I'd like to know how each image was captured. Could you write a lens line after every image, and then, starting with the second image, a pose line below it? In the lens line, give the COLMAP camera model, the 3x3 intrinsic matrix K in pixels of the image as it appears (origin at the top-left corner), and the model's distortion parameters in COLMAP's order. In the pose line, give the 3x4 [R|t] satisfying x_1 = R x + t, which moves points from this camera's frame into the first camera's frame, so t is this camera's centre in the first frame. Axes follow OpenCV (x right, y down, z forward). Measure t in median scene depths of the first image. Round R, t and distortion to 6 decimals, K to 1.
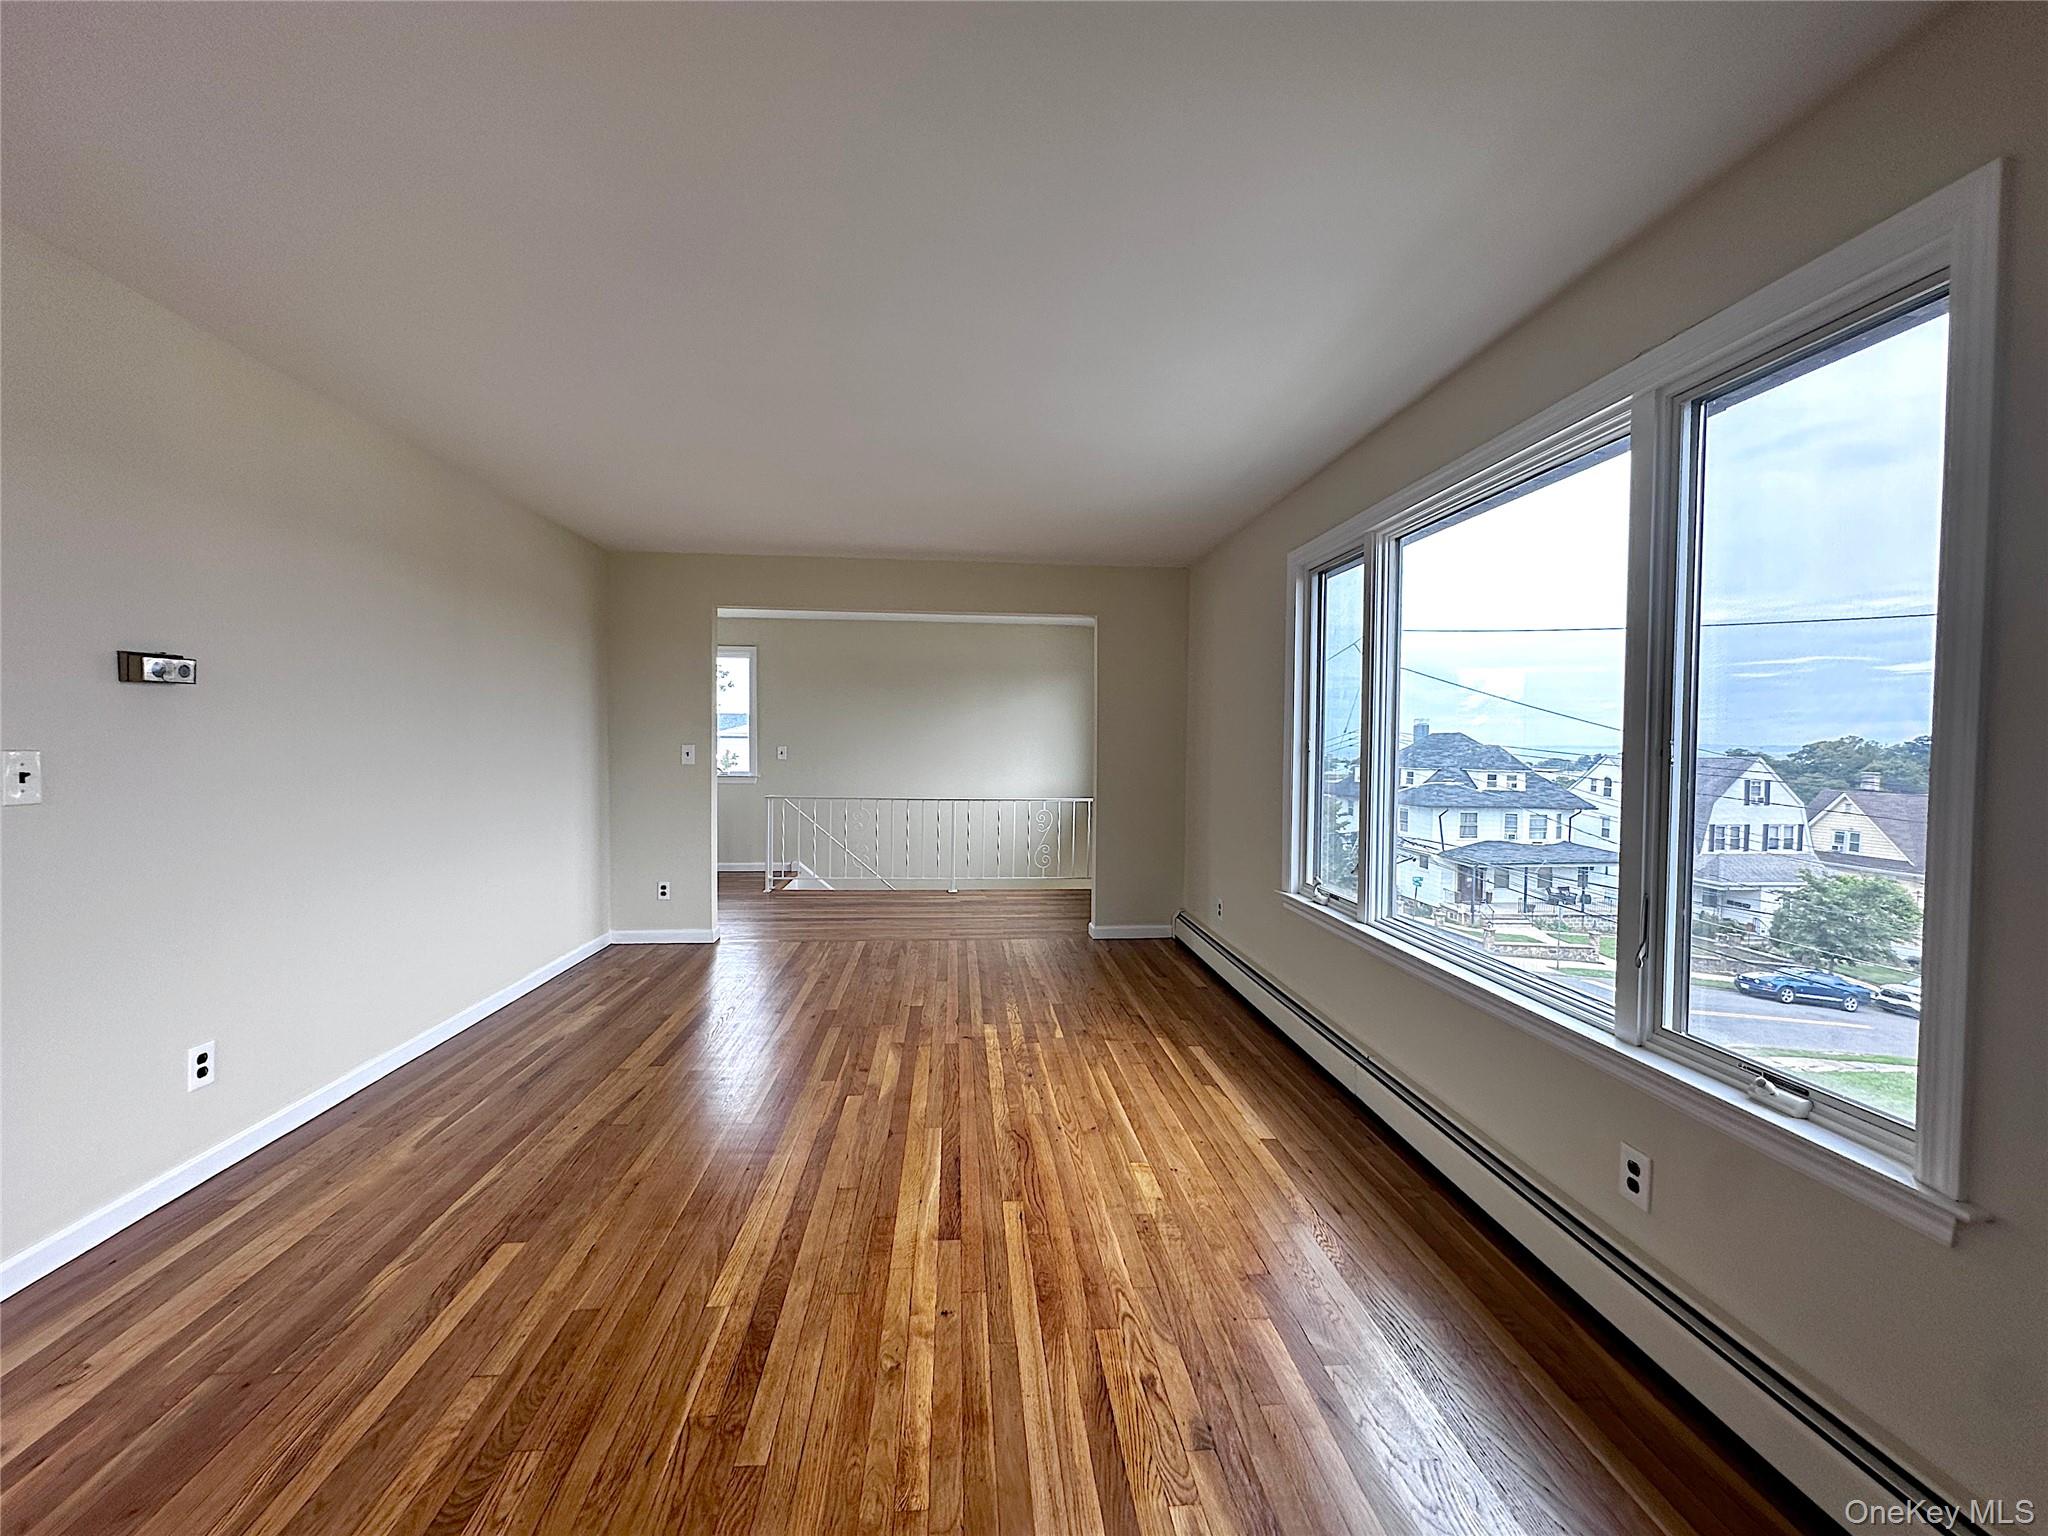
lens RADIAL K [[822.8, 0, 1027.5], [0, 822.8, 764.4], [0, 0, 1]] dist [-0.000912, 0.000189]
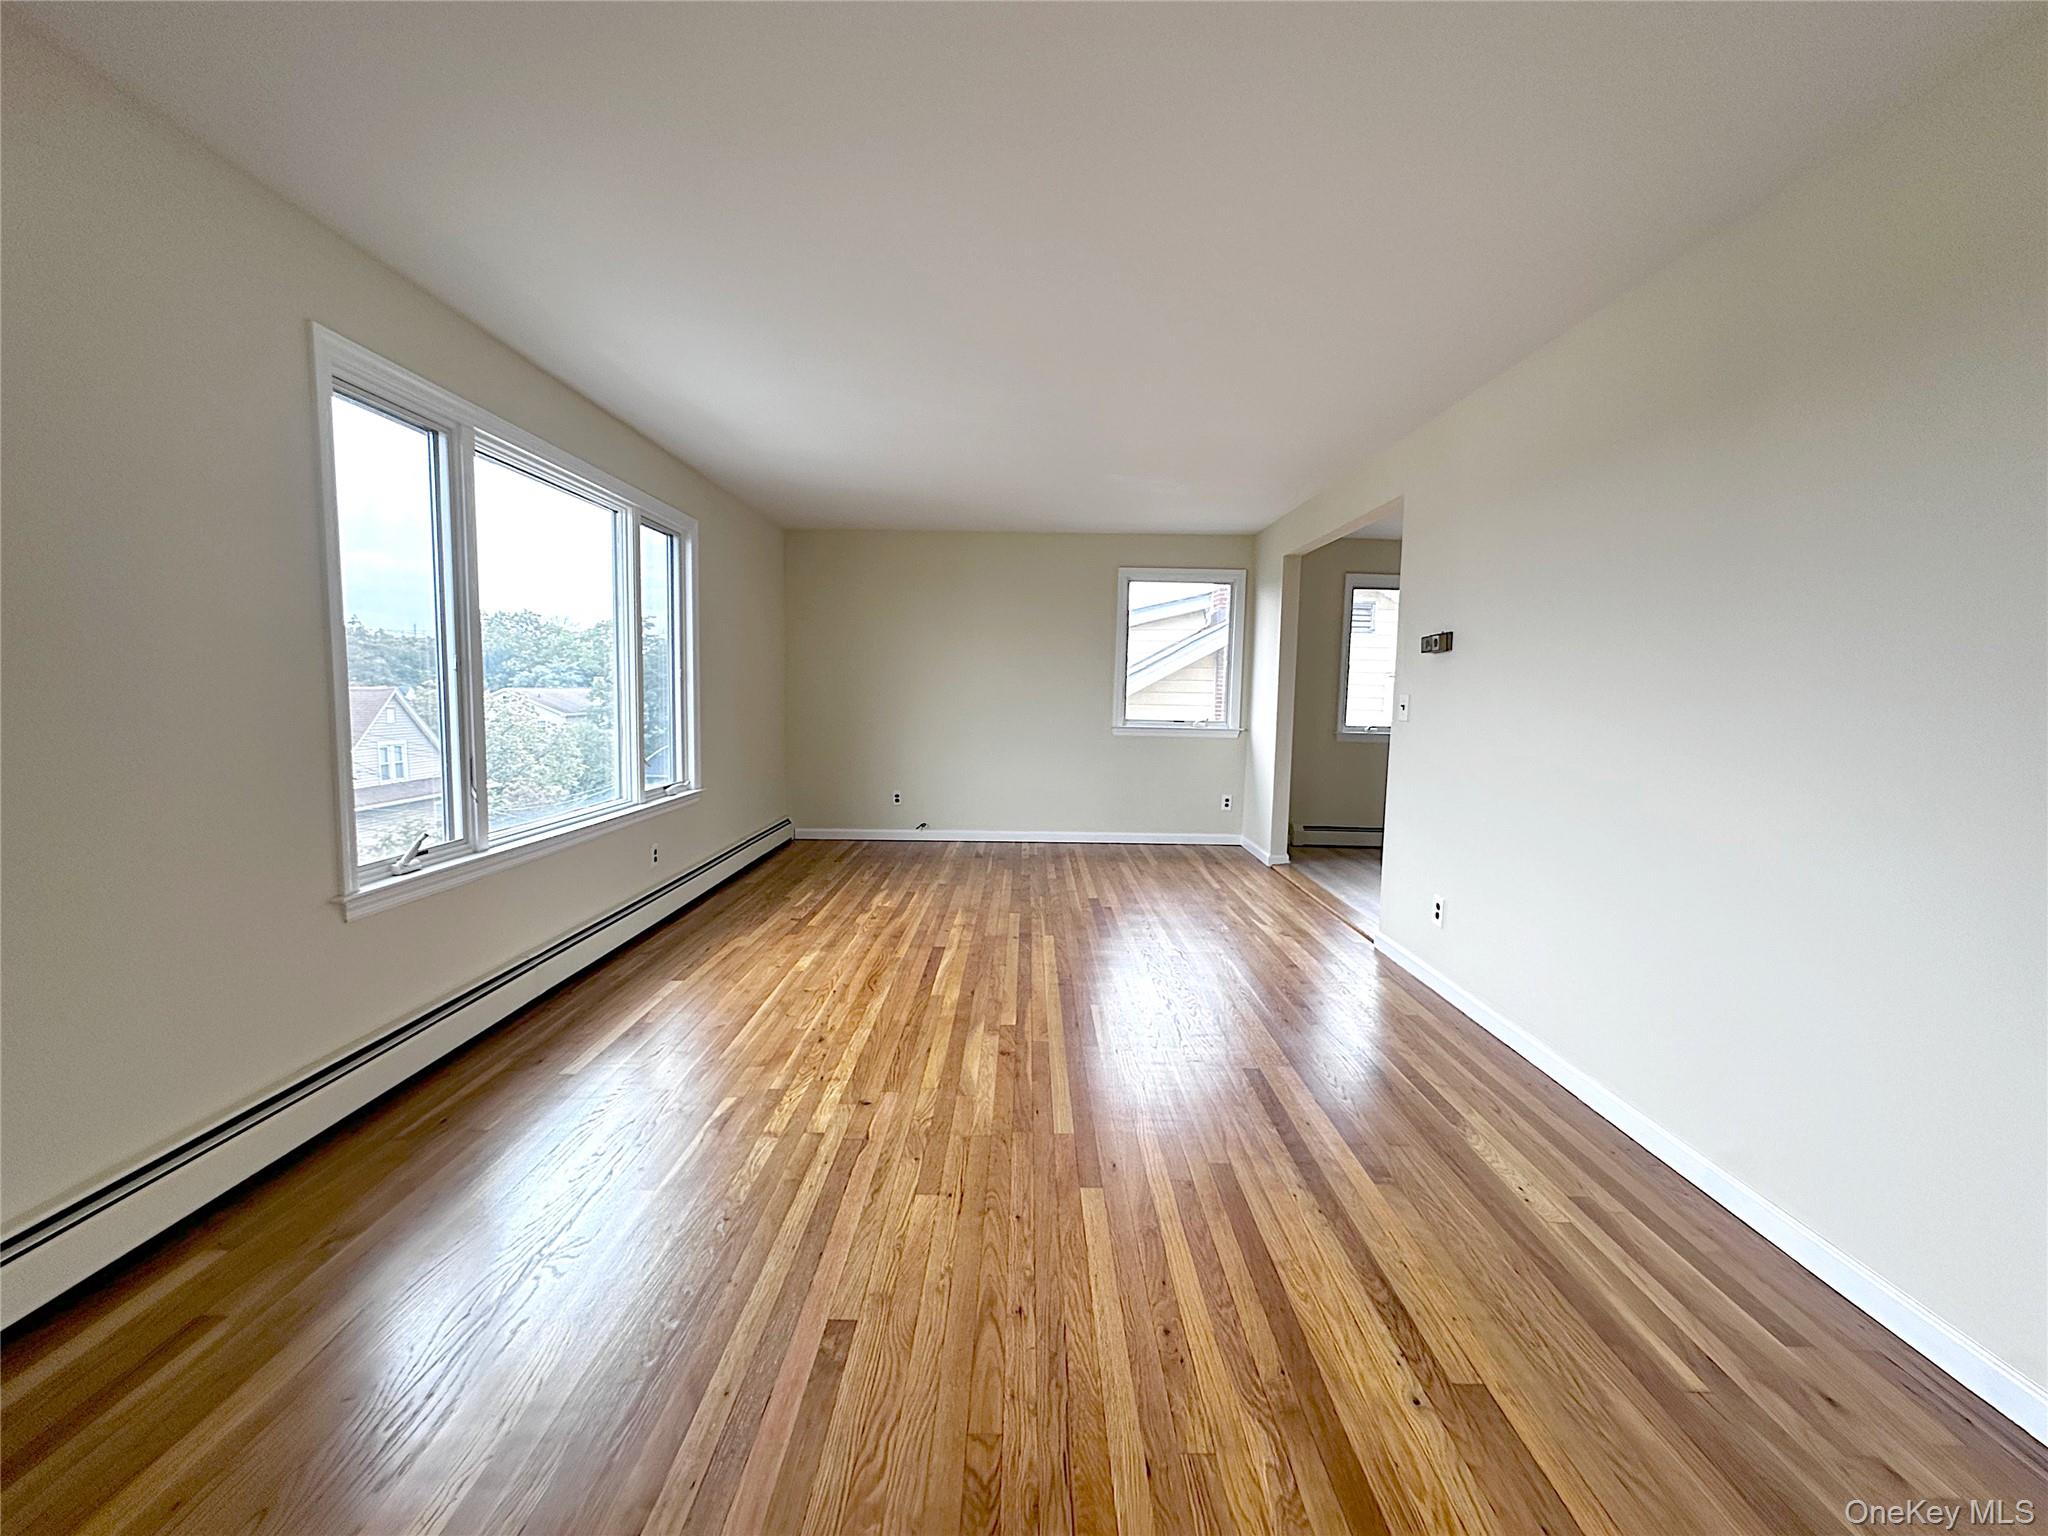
lens RADIAL K [[822.8, 0, 1027.5], [0, 822.8, 764.4], [0, 0, 1]] dist [-0.000912, 0.000189]
pose [[-0.995743, -0.039300, 0.083372, -0.315274], [-0.029077, 0.992291, 0.120467, -0.039894], [-0.087464, 0.117530, -0.989210, 2.030395]]
